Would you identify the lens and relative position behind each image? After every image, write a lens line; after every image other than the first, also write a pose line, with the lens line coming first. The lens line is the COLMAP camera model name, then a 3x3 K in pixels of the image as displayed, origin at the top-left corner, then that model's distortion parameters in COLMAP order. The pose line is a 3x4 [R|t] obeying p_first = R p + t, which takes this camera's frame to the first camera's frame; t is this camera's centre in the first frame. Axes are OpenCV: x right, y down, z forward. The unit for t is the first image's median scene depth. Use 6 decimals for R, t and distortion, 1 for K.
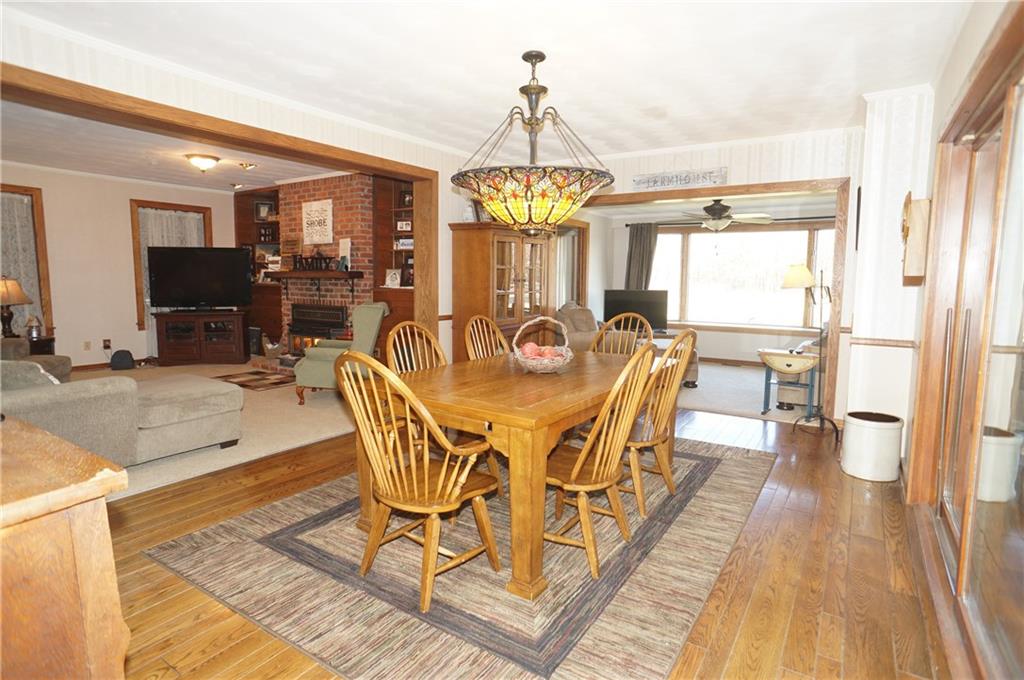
lens RADIAL K [[533.6, 0, 508.0], [0, 533.6, 340.8], [0, 0, 1]] dist [-0.030323, 0.008119]
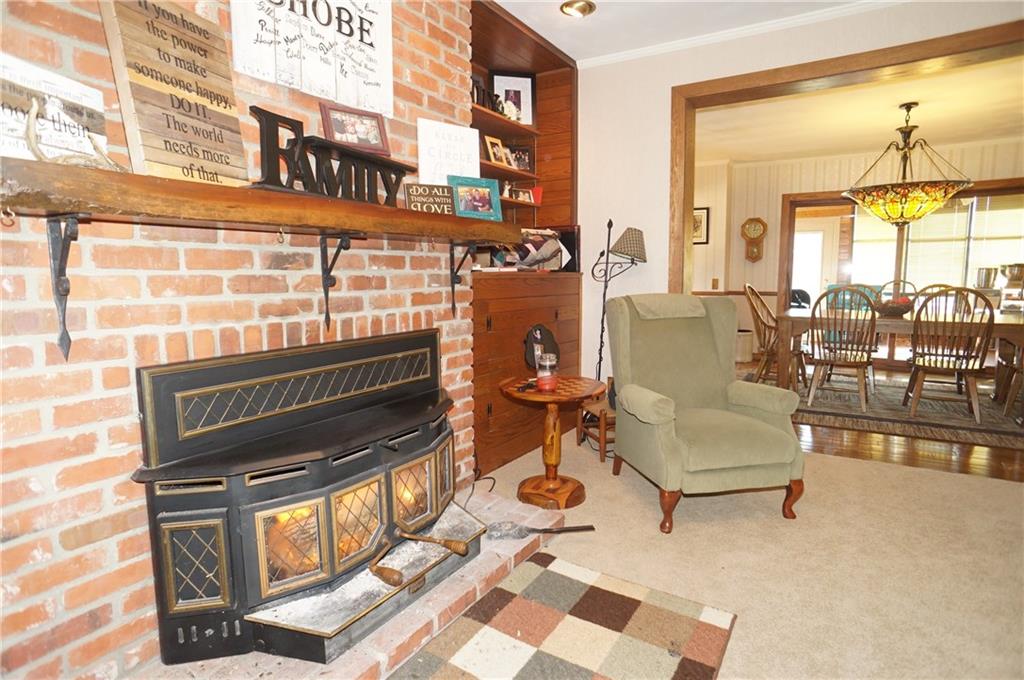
lens RADIAL K [[533.6, 0, 508.3], [0, 533.6, 339.4], [0, 0, 1]] dist [-0.030323, 0.008119]
pose [[-0.014863, -0.132791, 0.991033, -0.596577], [0.117581, 0.984033, 0.133616, -0.090674], [-0.992952, 0.118512, 0.000988, 0.892984]]
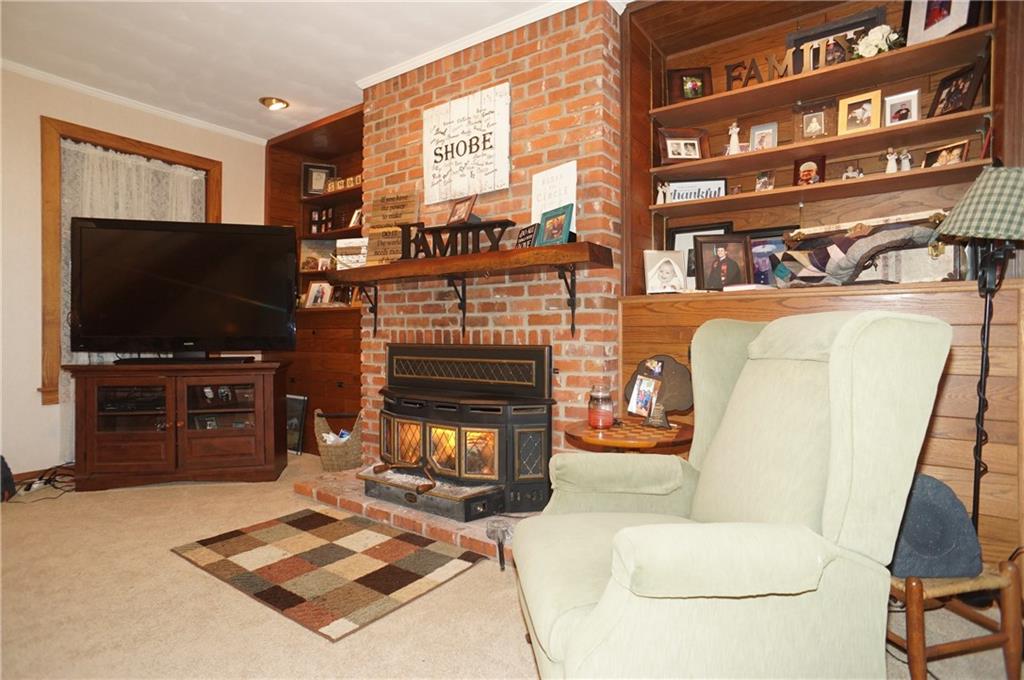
lens RADIAL K [[533.6, 0, 513.4], [0, 533.6, 342.9], [0, 0, 1]] dist [-0.030323, 0.008119]
pose [[0.999694, -0.005821, -0.024021, -0.299681], [0.003310, 0.994645, -0.103299, -0.025132], [0.024494, 0.103188, 0.994360, 0.578120]]
